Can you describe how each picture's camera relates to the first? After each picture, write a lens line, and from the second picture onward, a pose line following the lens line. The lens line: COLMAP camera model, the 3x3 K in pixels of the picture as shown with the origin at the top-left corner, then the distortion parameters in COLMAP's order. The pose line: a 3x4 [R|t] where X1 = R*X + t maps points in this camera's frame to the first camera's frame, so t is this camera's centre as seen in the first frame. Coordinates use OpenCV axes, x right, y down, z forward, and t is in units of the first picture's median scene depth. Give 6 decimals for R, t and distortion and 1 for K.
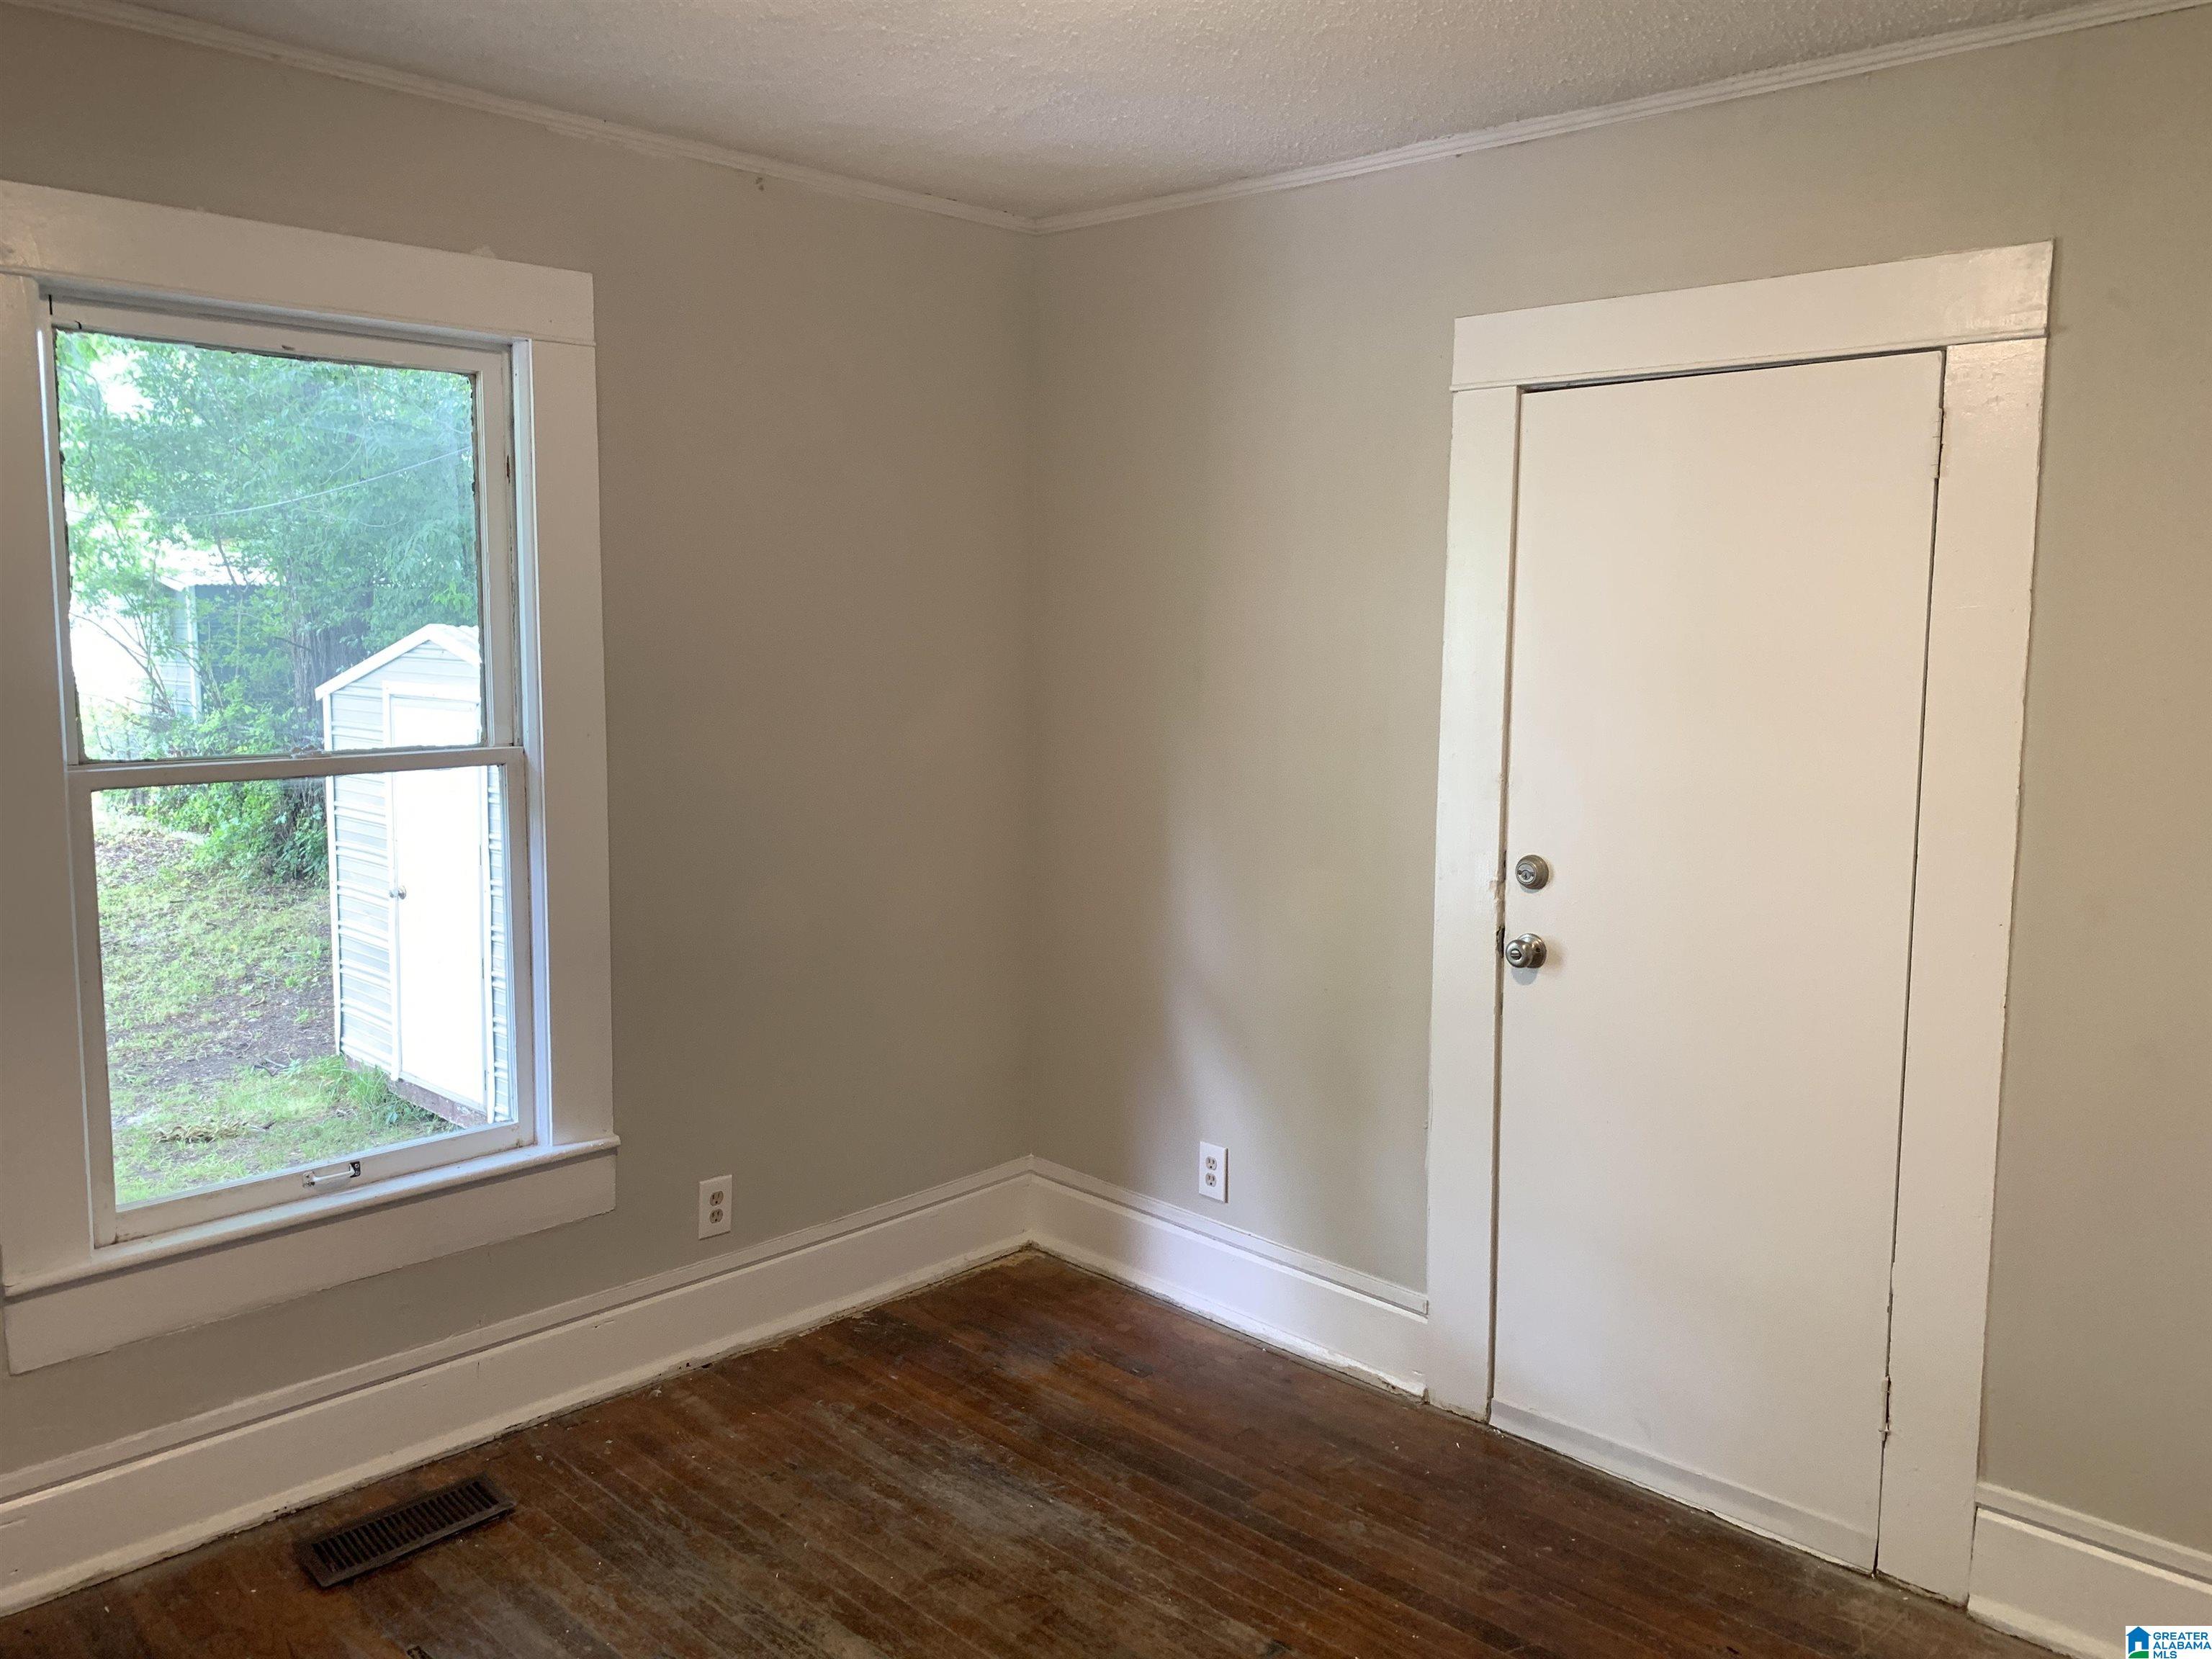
lens RADIAL K [[1686.2, 0, 1112.3], [0, 1686.2, 818.3], [0, 0, 1]] dist [0.028213, -0.046794]
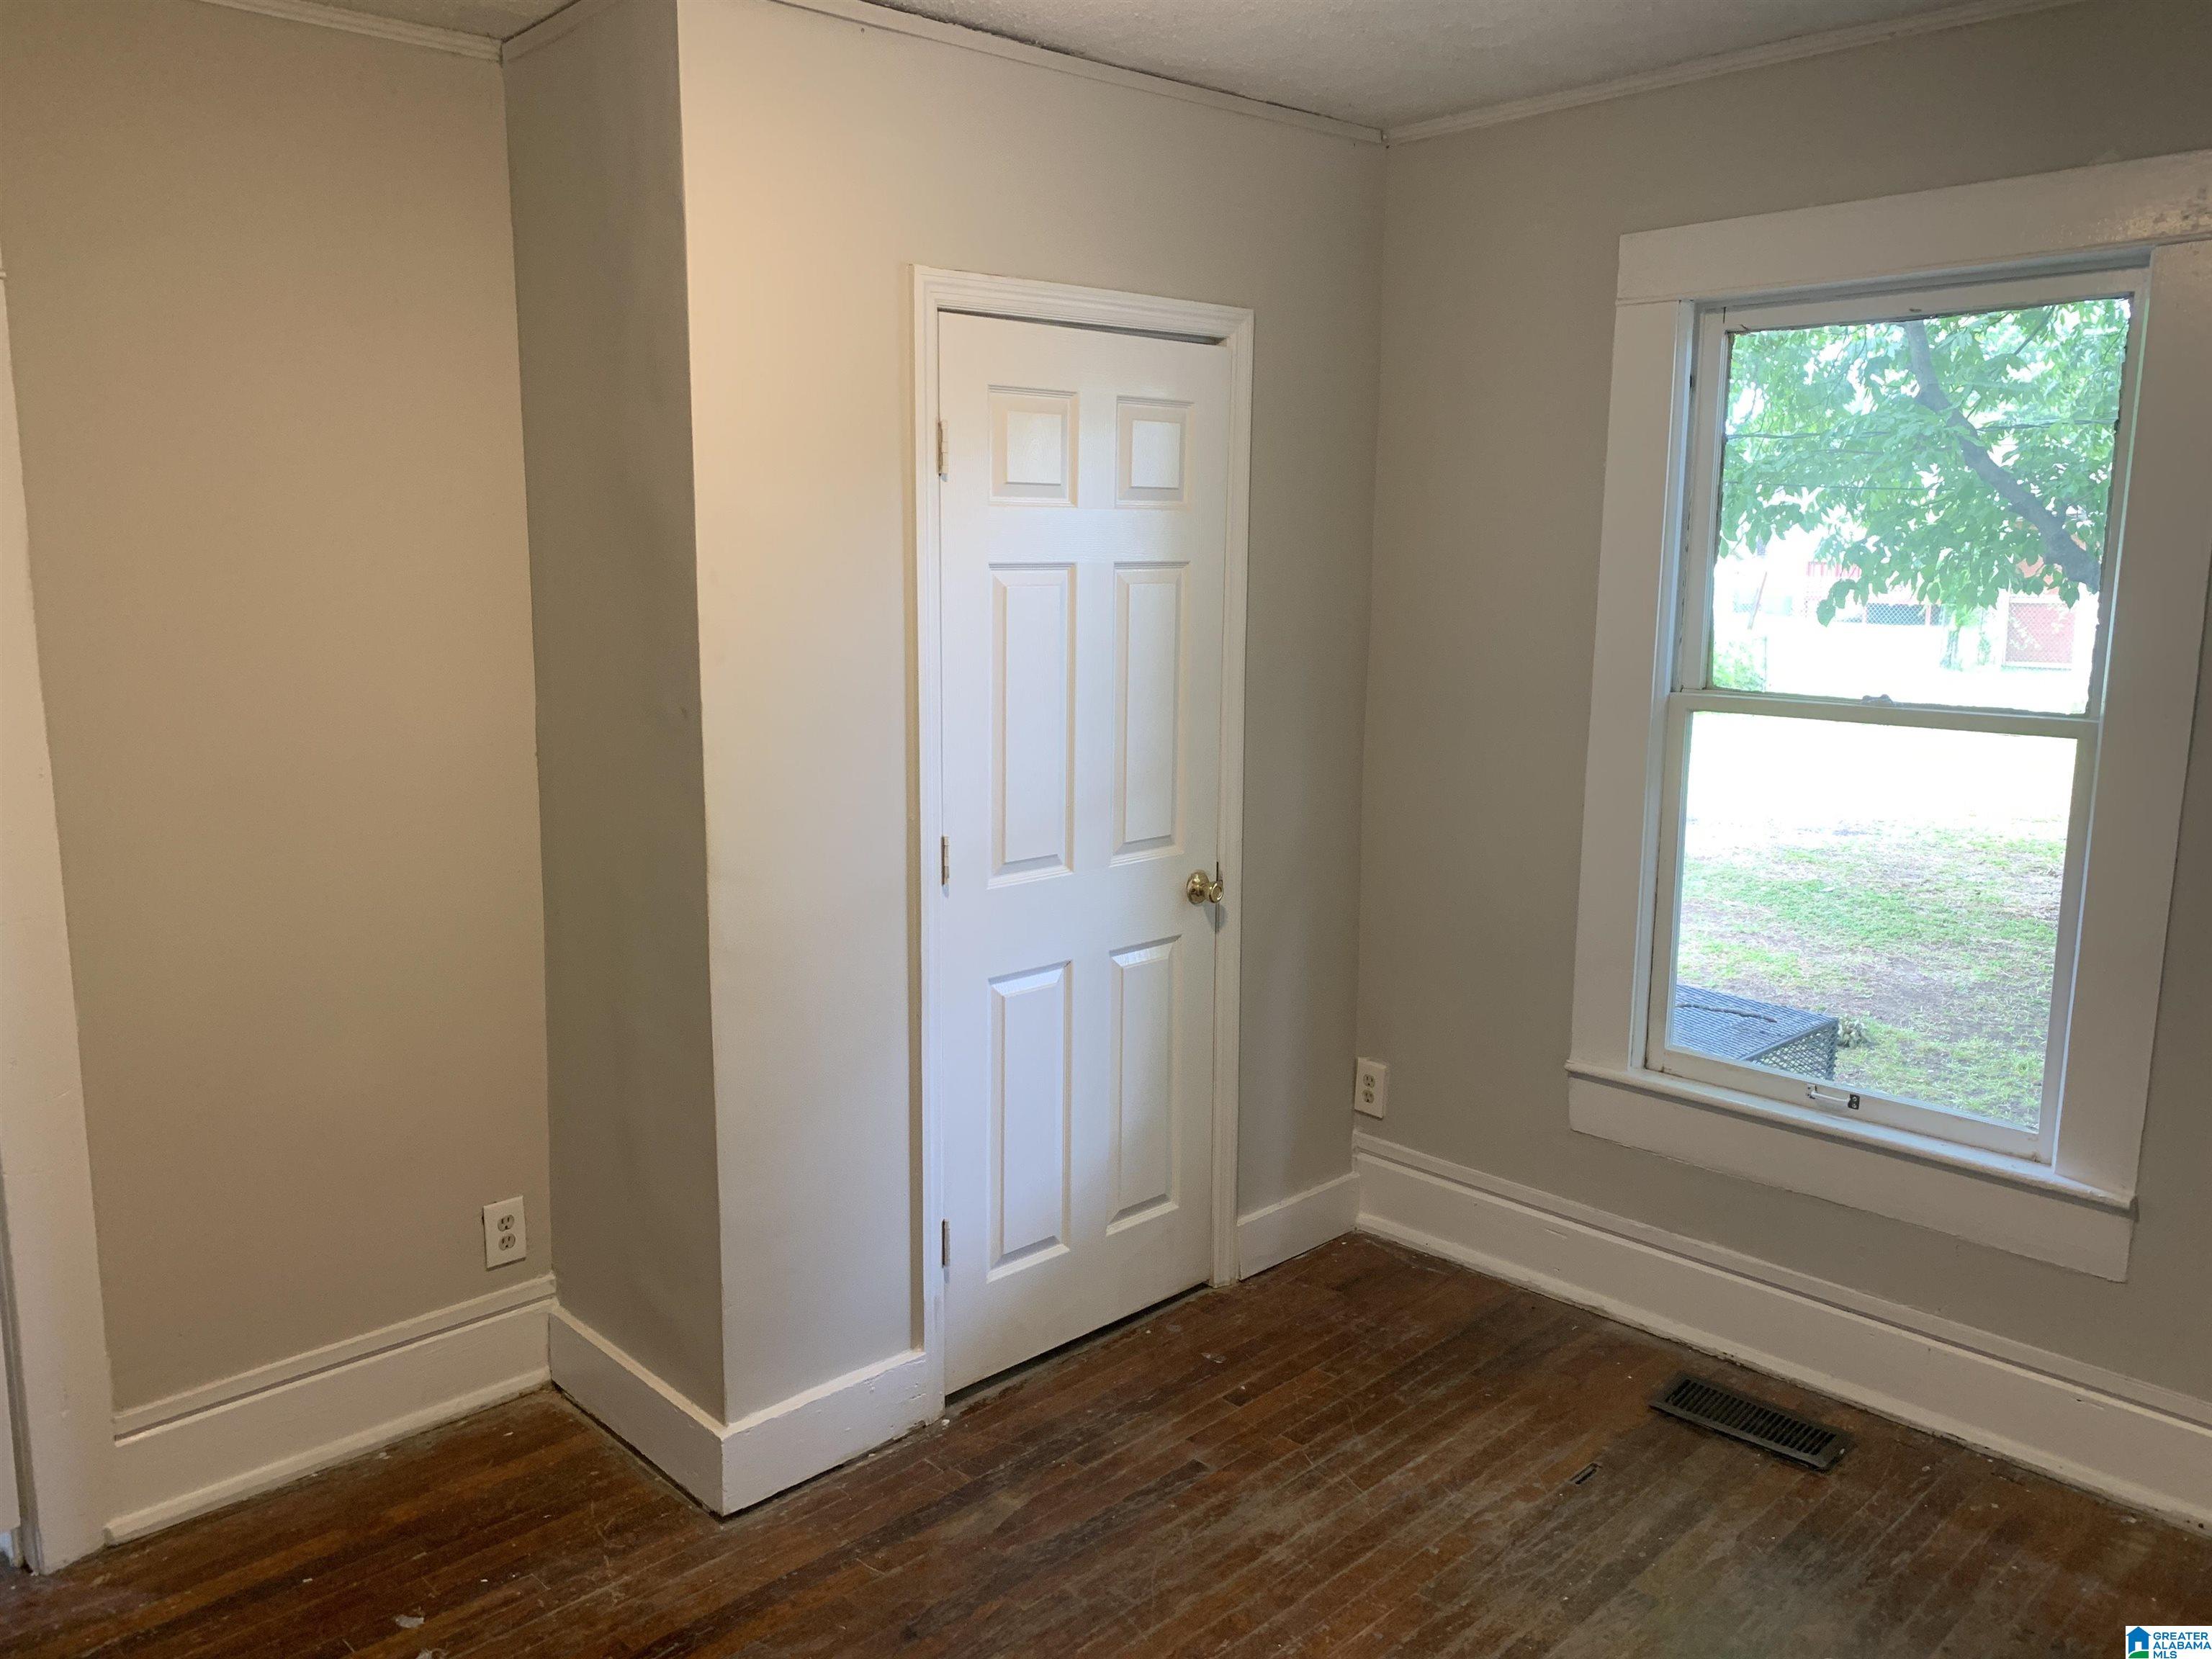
lens RADIAL K [[1686.2, 0, 1112.5], [0, 1686.2, 833.8], [0, 0, 1]] dist [0.028213, -0.046794]
pose [[-0.048151, 0.158438, -0.986194, 0.590876], [-0.121823, 0.979037, 0.163236, -0.071031], [0.991383, 0.128001, -0.027840, 0.564081]]
